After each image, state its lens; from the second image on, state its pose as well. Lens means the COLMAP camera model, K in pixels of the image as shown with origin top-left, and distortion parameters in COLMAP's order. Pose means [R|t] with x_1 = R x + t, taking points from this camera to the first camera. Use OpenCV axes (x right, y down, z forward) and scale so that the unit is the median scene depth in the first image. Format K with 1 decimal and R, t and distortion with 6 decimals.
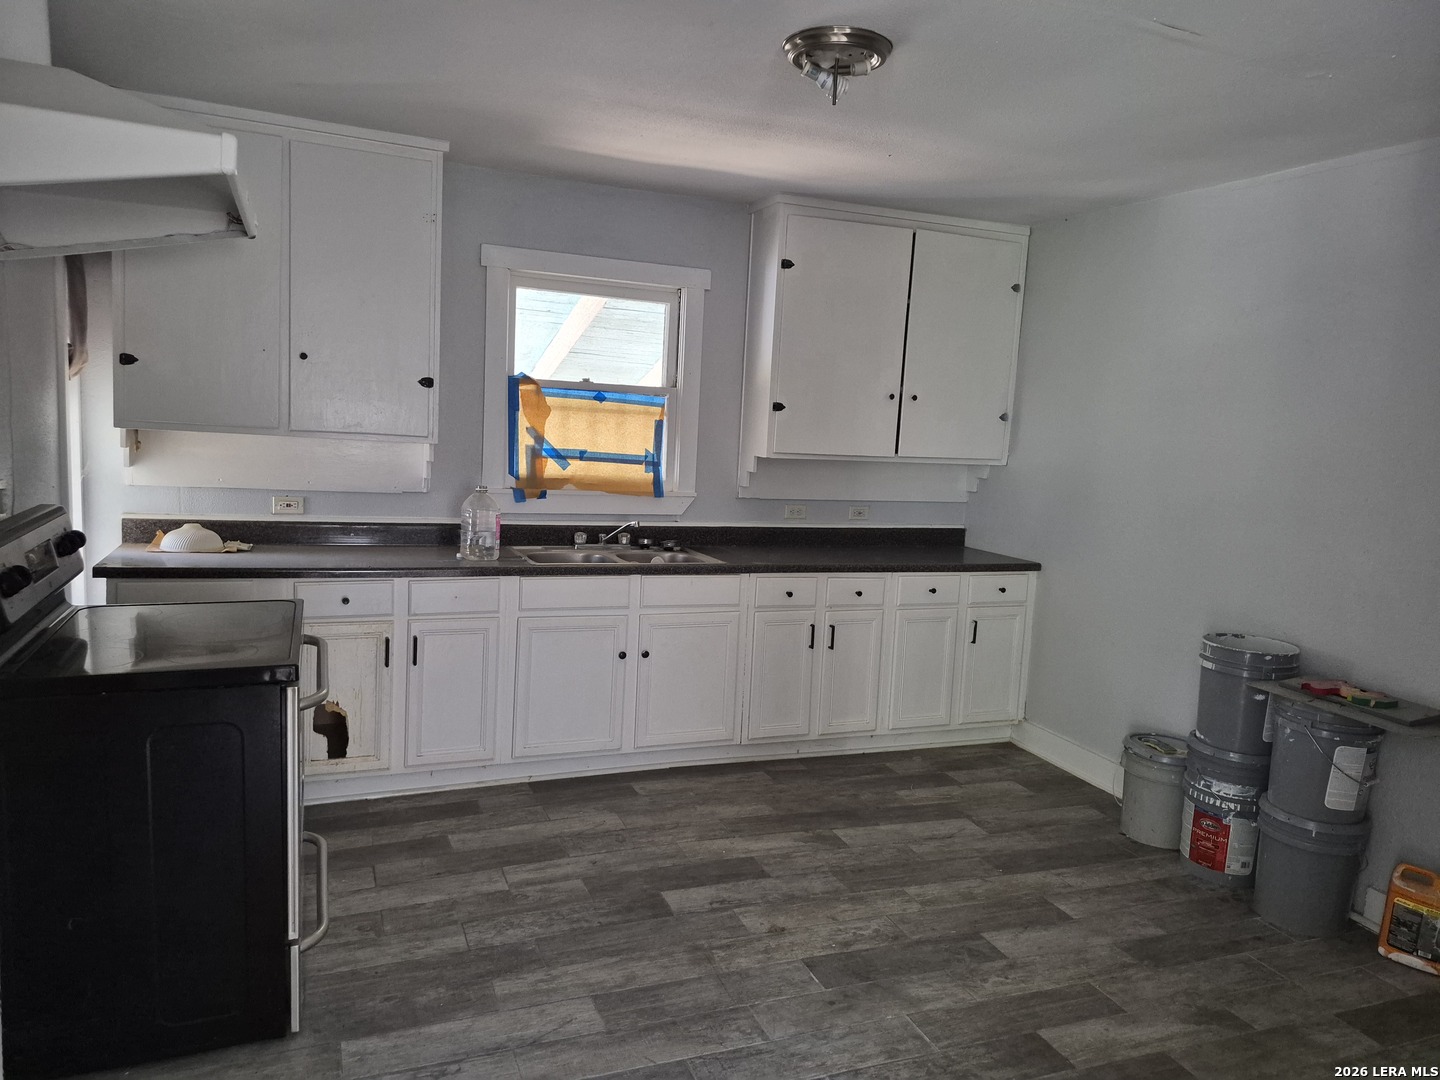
lens RADIAL K [[982.9, 0, 719.8], [0, 982.9, 540.9], [0, 0, 1]] dist [0.036650, -0.008623]
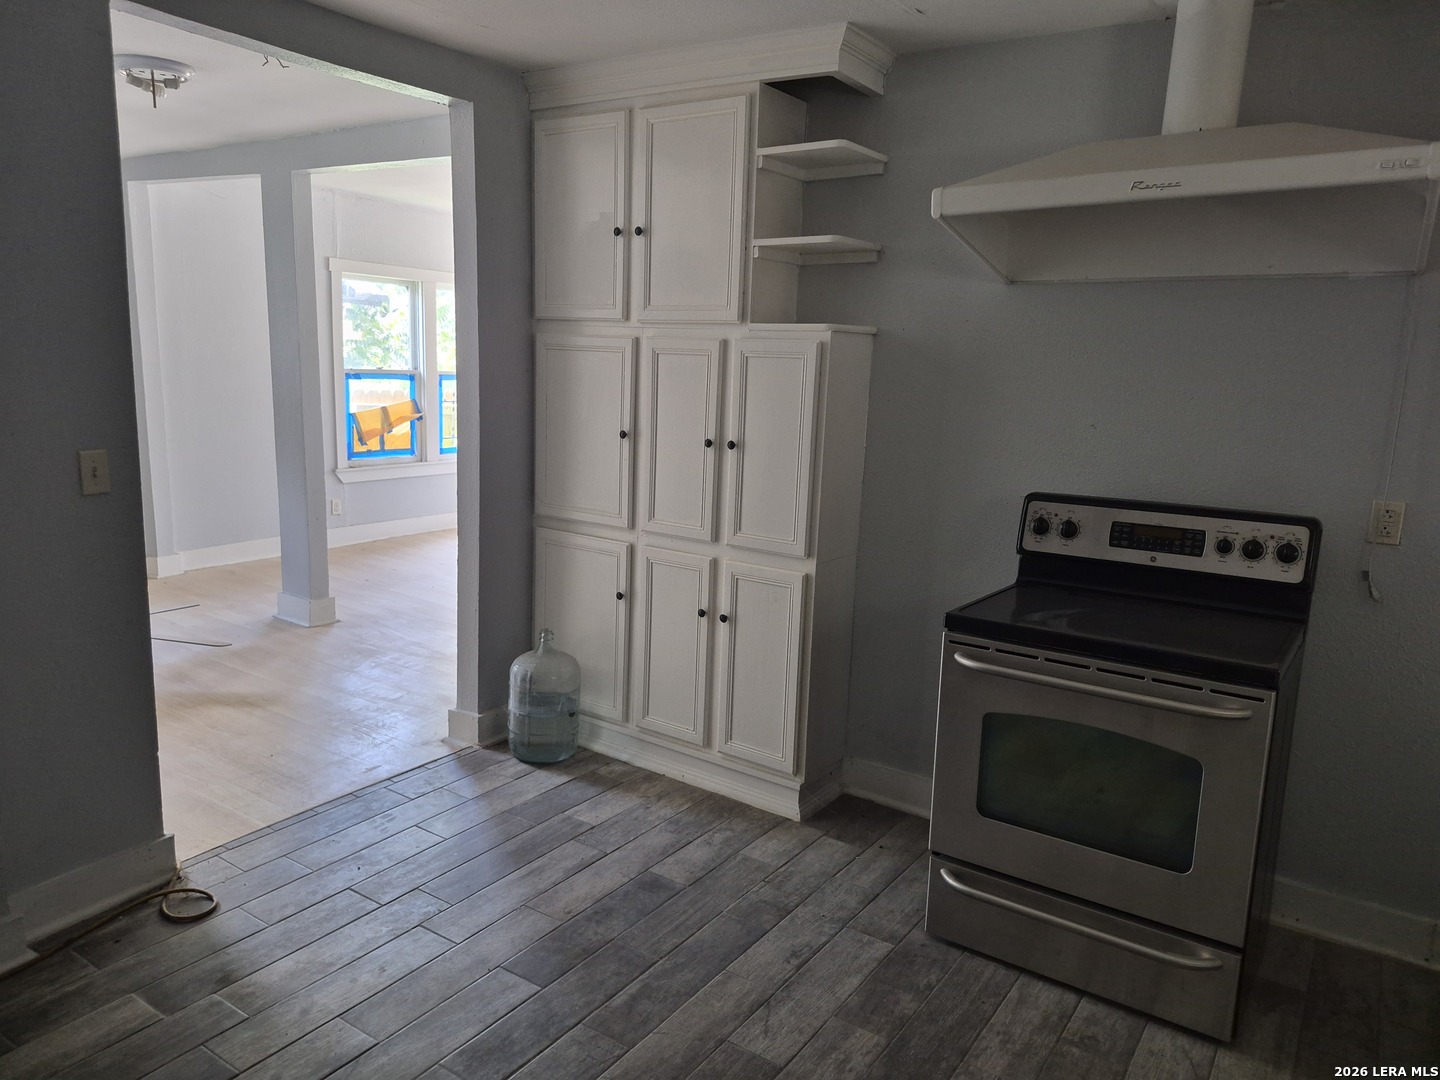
lens RADIAL K [[982.9, 0, 716.0], [0, 982.9, 540.7], [0, 0, 1]] dist [0.036650, -0.008623]
pose [[-0.817906, 0.023051, -0.574890, 0.409761], [-0.146781, 0.957774, 0.247232, -0.186793], [0.556314, 0.286595, -0.779986, 1.539747]]
